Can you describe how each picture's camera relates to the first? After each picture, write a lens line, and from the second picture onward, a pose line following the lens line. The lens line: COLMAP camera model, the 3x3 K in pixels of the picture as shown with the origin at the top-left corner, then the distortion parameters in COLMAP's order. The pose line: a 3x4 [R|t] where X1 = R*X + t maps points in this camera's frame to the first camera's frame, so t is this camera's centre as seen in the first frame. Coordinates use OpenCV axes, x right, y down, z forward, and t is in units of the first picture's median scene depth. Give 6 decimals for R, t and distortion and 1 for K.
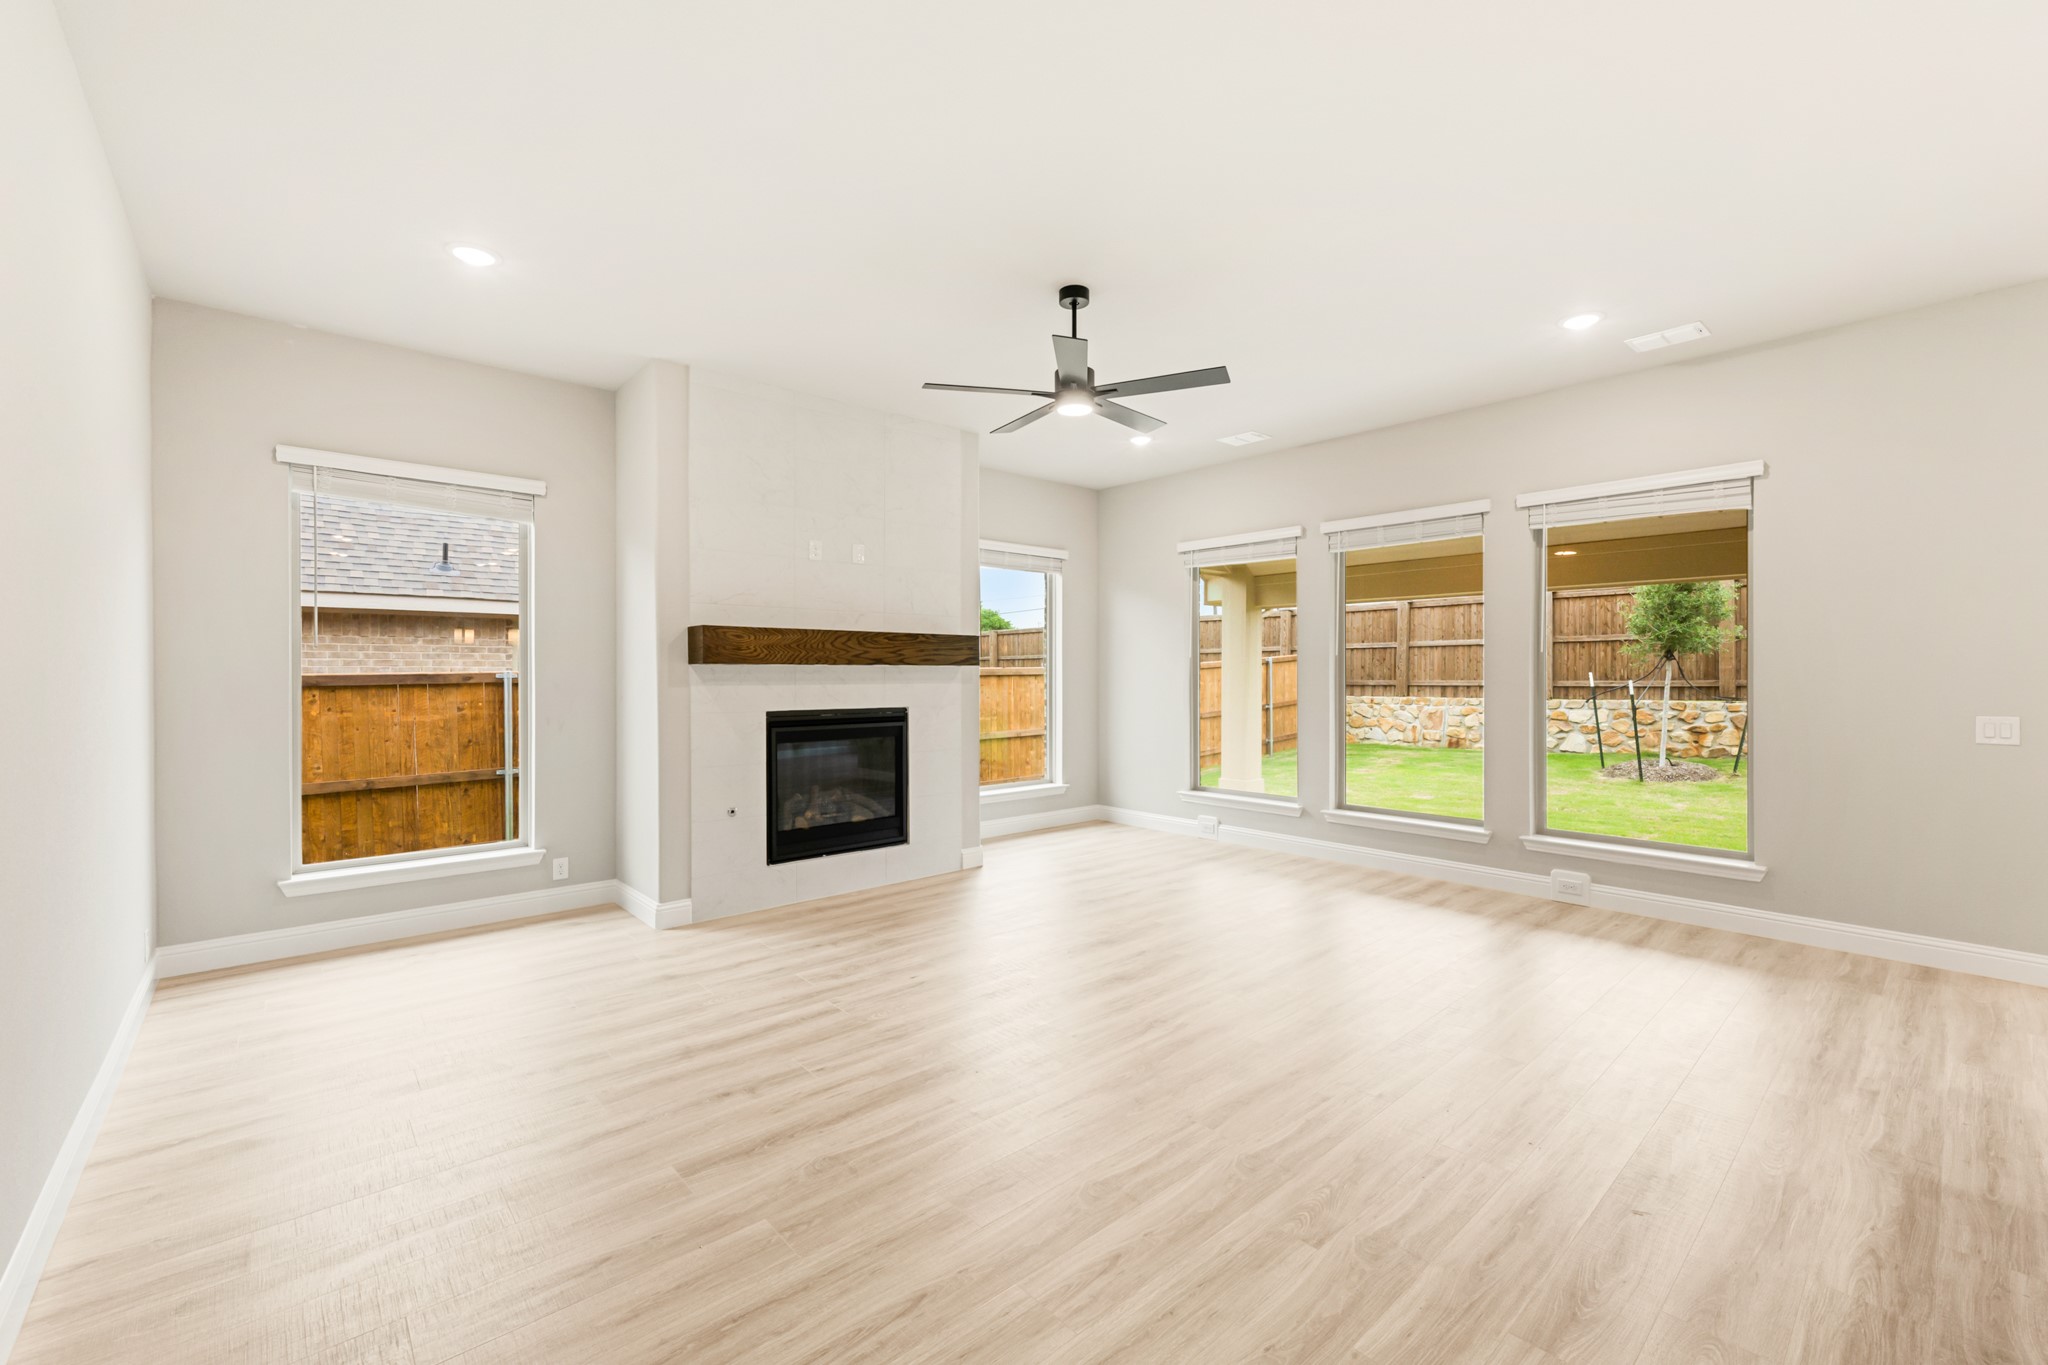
lens RADIAL K [[830.8, 0, 1024.2], [0, 830.8, 668.4], [0, 0, 1]] dist [-0.001559, 0.001477]
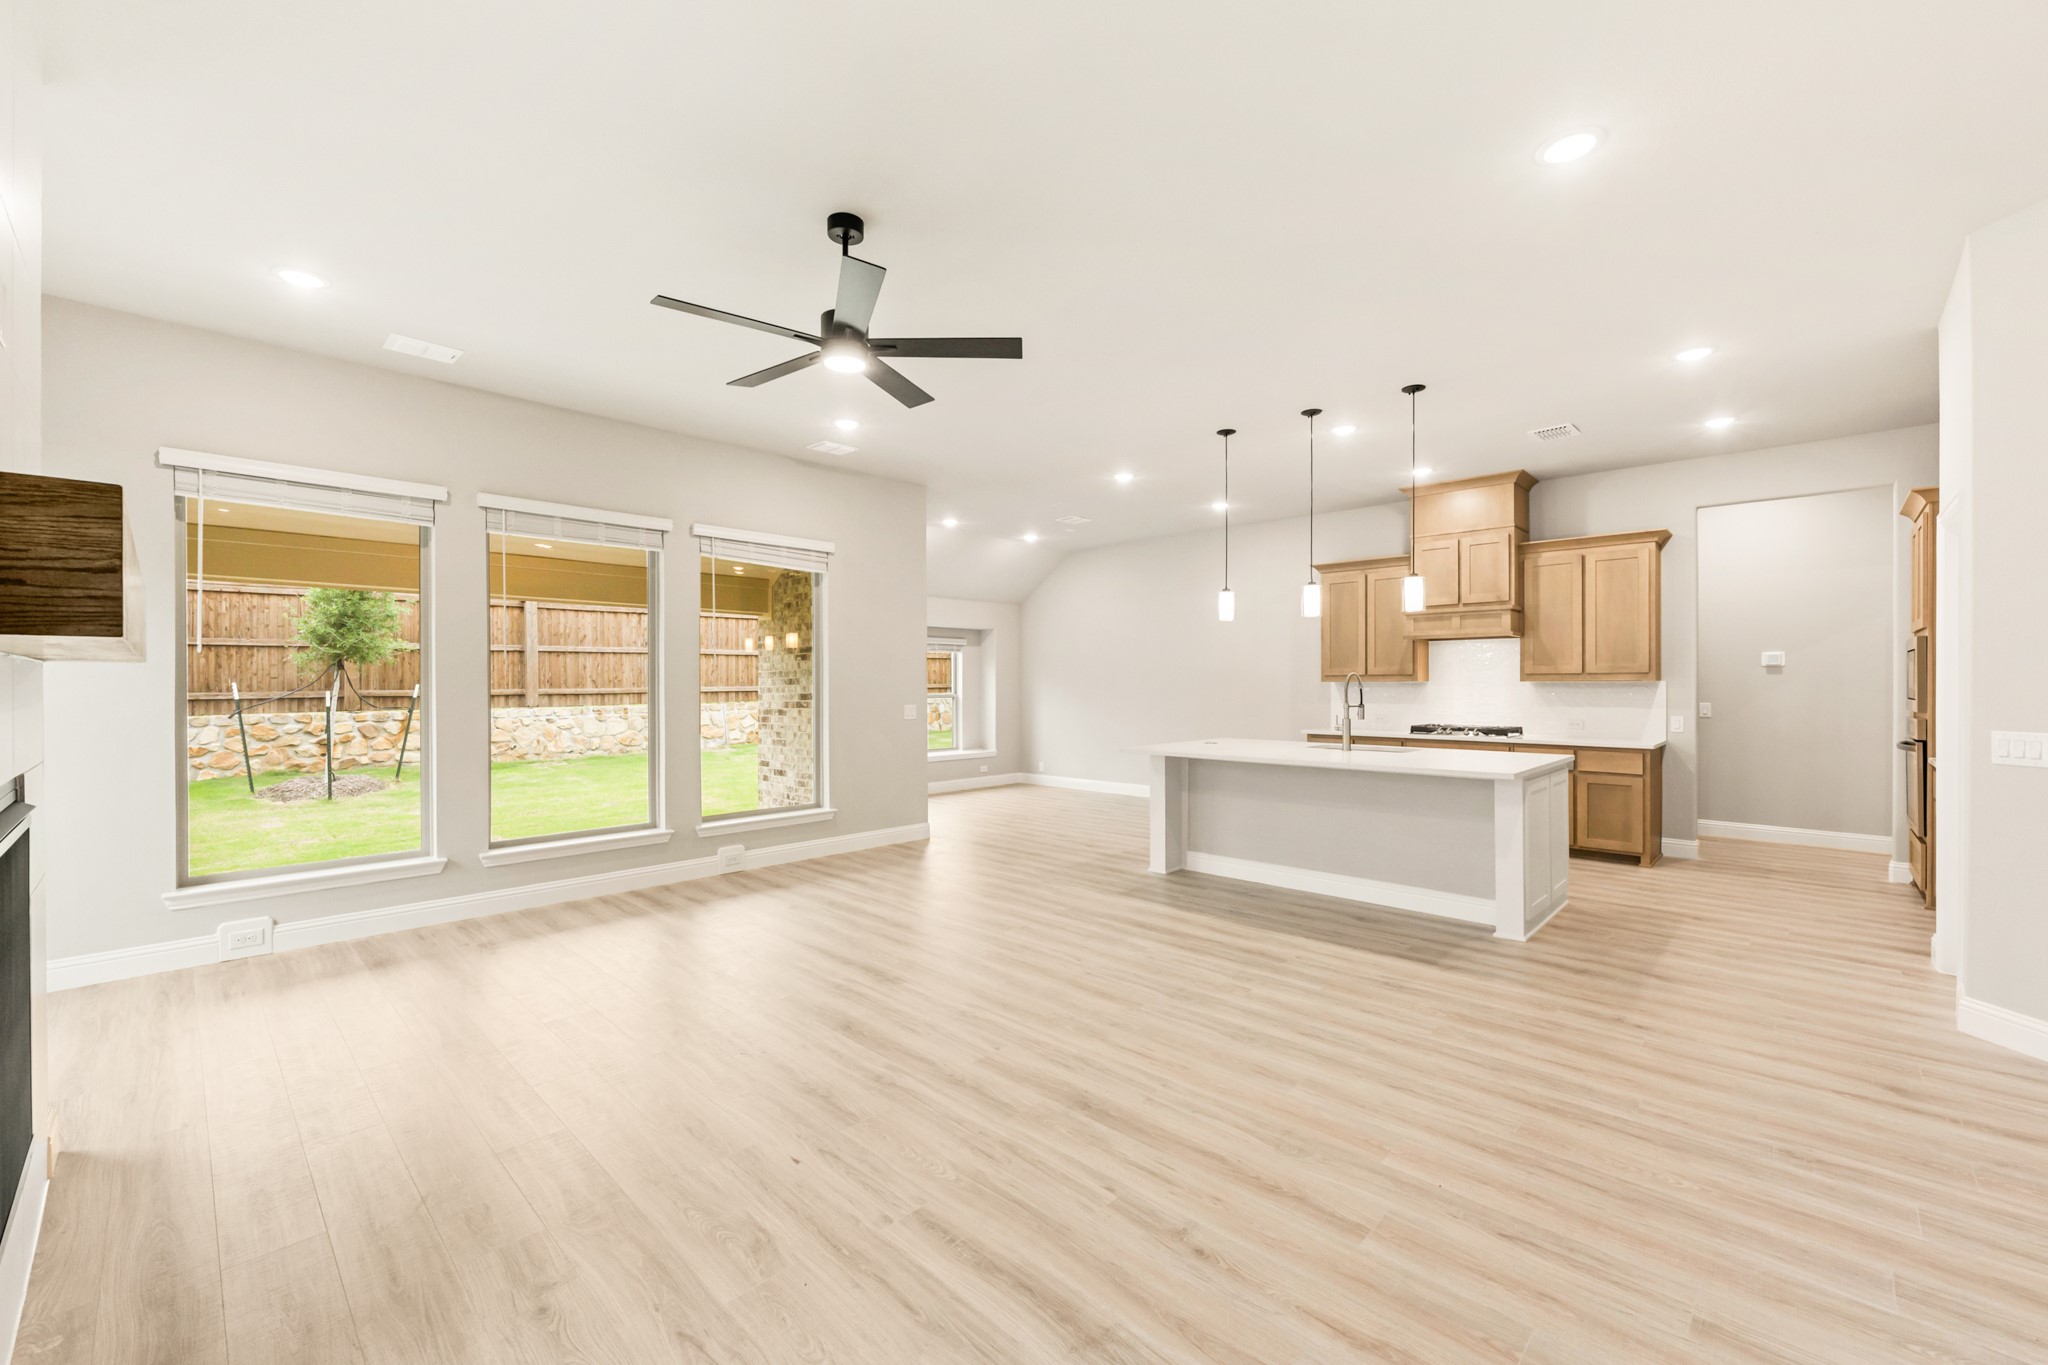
lens RADIAL K [[830.8, 0, 1021.7], [0, 830.8, 721.6], [0, 0, 1]] dist [-0.001559, 0.001477]
pose [[-0.080447, -0.044249, 0.995776, -0.532537], [-0.007515, 0.999013, 0.043786, 0.003031], [-0.996731, -0.003960, -0.080700, 0.609707]]
